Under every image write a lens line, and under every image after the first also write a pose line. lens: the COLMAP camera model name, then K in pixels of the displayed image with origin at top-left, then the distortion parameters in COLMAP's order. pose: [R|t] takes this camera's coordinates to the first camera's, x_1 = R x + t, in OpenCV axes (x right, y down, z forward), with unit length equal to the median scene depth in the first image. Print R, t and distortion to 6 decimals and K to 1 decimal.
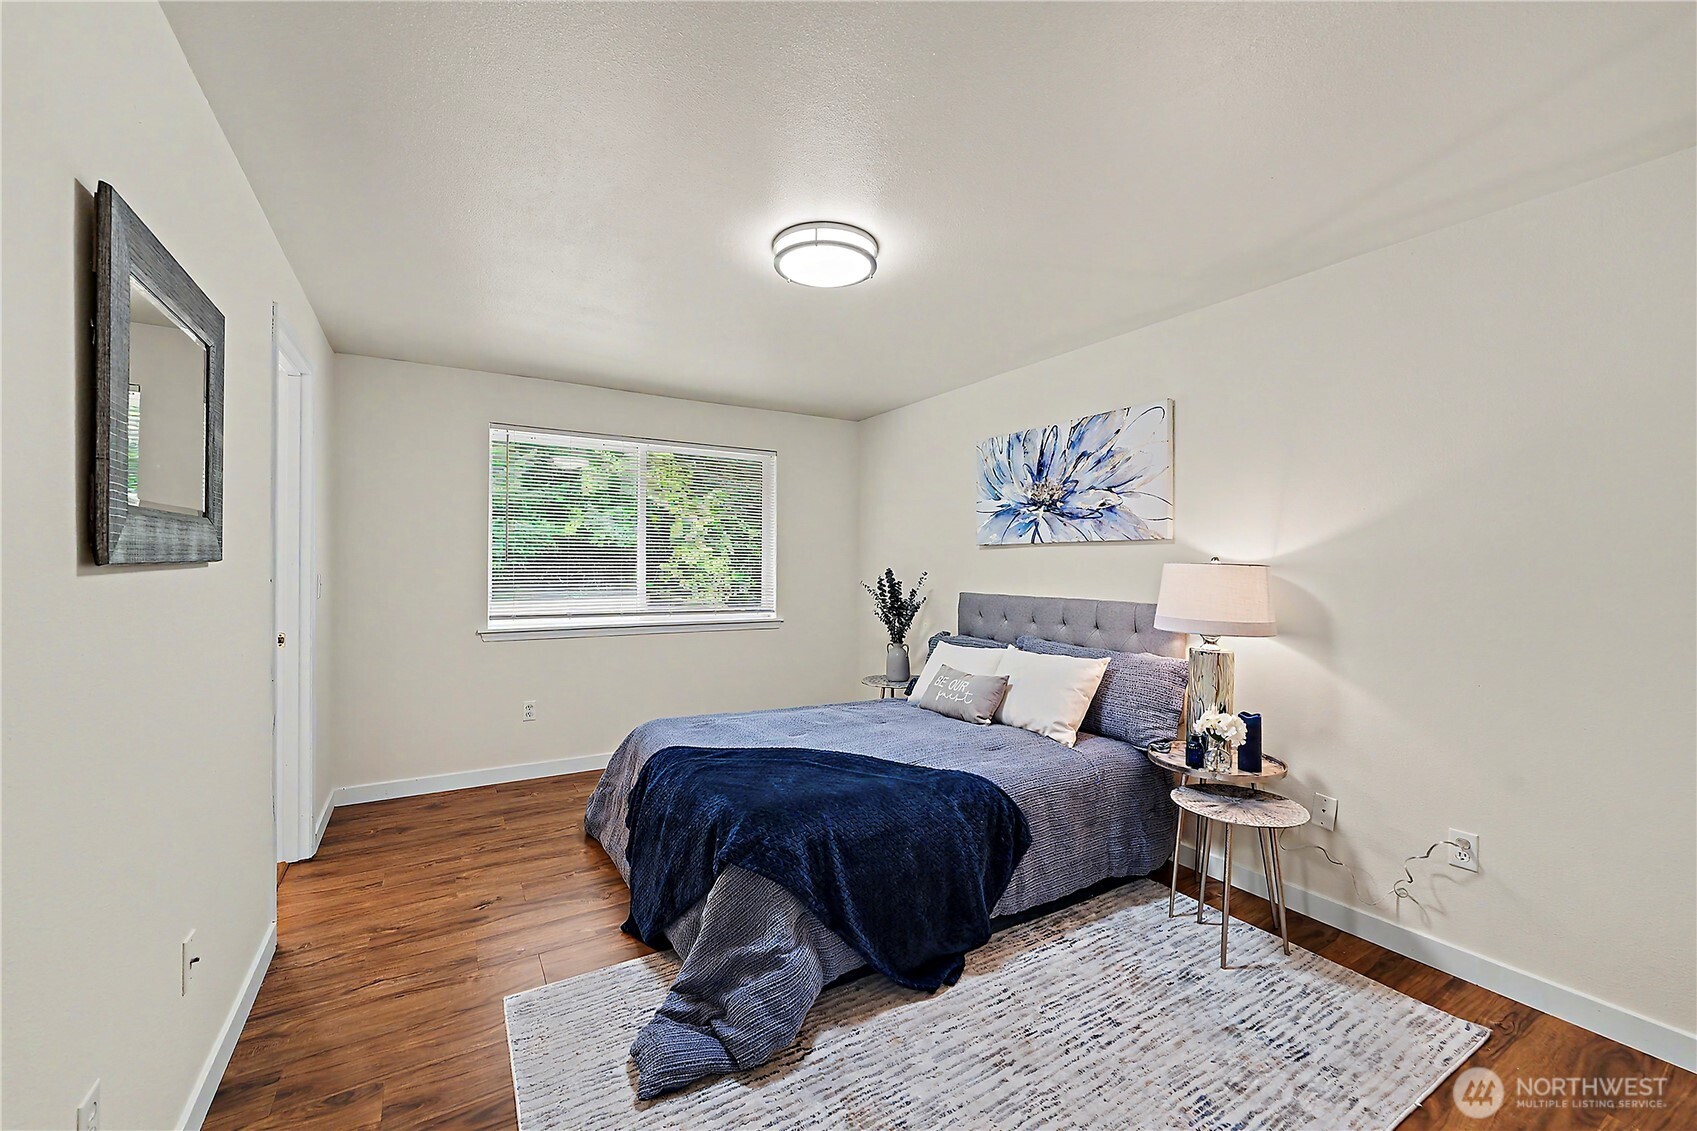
lens RADIAL K [[682.2, 0, 848.5], [0, 682.2, 565.5], [0, 0, 1]] dist [0.000563, 0.000165]
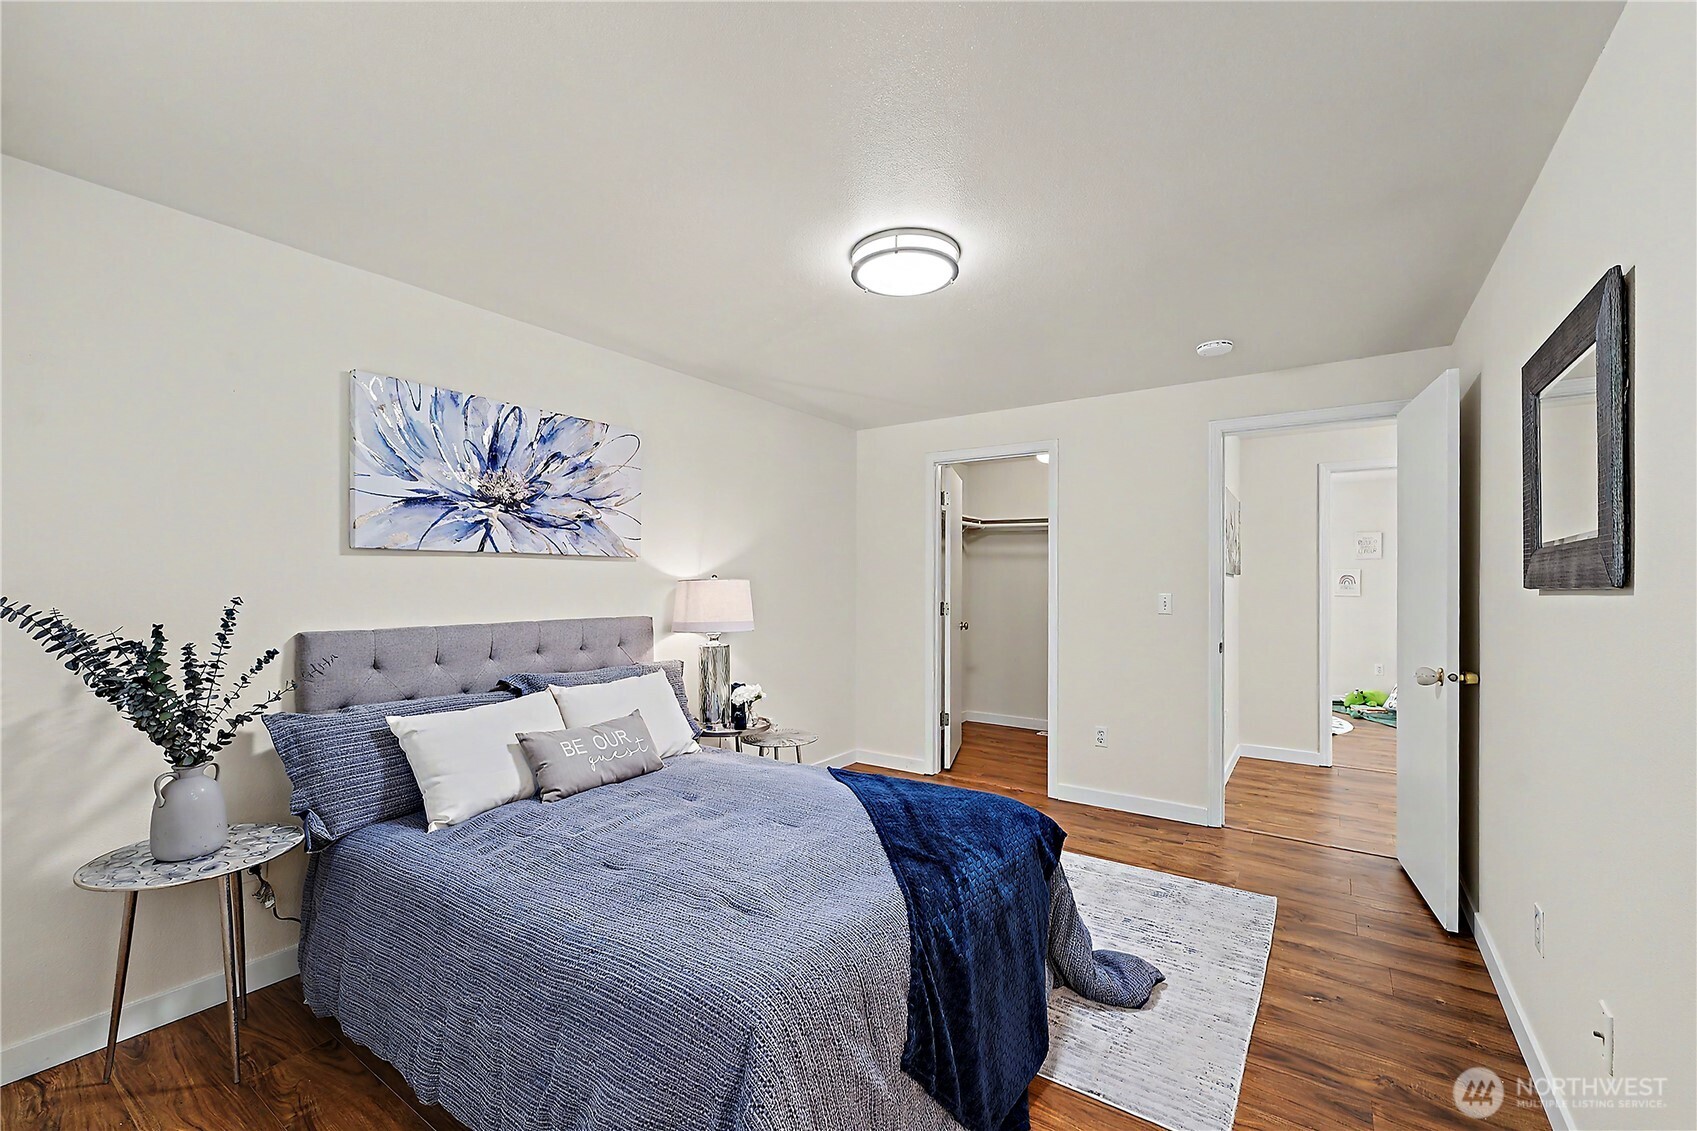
lens RADIAL K [[689.5, 0, 844.2], [0, 689.5, 584.1], [0, 0, 1]] dist [-0.000298, -0.000065]
pose [[-0.407101, -0.010116, 0.913327, -0.600589], [-0.004271, 0.999949, 0.009171, -0.006380], [-0.913373, -0.000168, -0.407123, 0.993668]]
